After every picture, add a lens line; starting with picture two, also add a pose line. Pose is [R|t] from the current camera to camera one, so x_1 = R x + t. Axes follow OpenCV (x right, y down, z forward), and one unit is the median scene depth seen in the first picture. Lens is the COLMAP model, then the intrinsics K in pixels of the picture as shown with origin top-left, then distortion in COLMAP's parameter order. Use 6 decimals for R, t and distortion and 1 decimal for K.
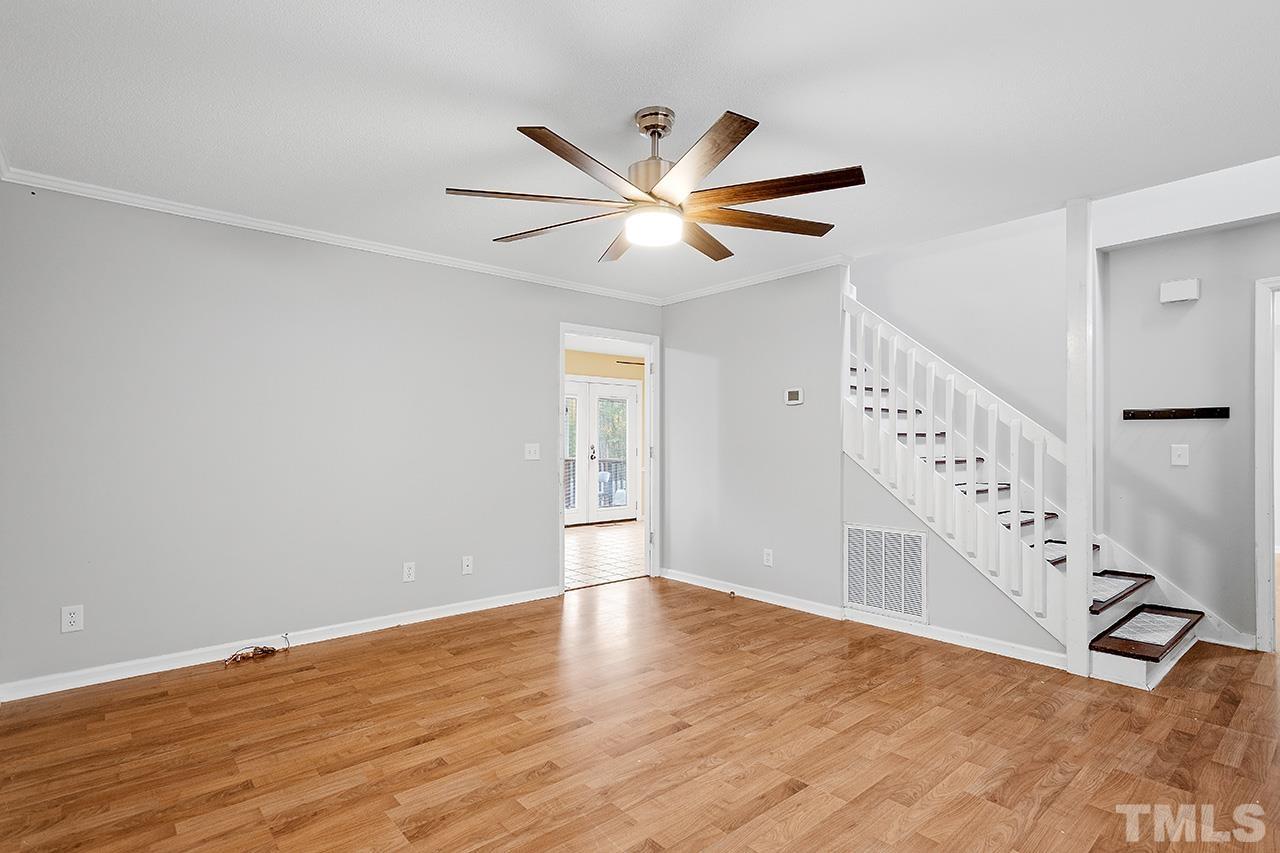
lens RADIAL K [[618.0, 0, 634.8], [0, 618.0, 431.9], [0, 0, 1]] dist [0.002861, 0.002694]
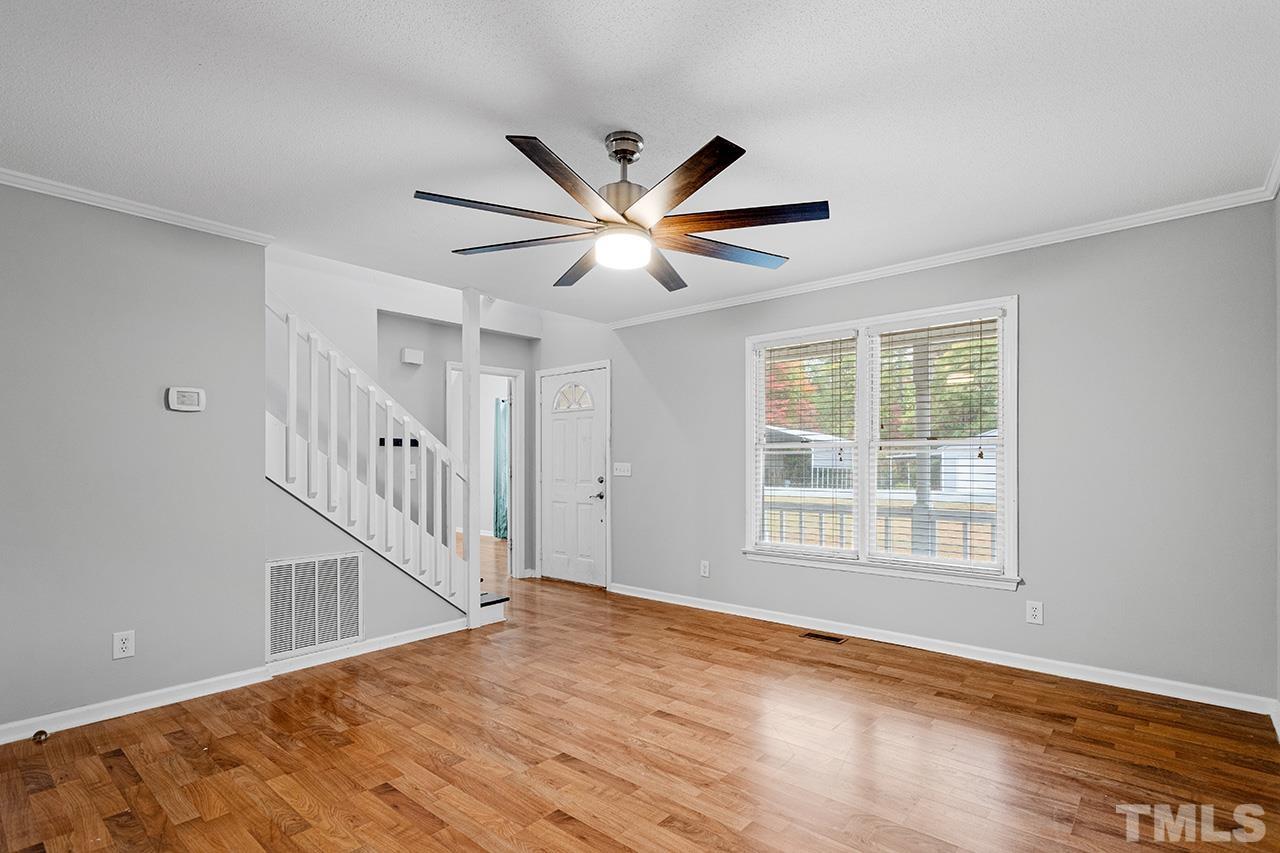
lens RADIAL K [[618.0, 0, 633.0], [0, 618.0, 469.3], [0, 0, 1]] dist [0.002861, 0.002694]
pose [[-0.130834, -0.011857, 0.991333, -0.645174], [-0.011119, 0.999883, 0.010492, 0.012374], [-0.991342, -0.009650, -0.130951, 0.748100]]
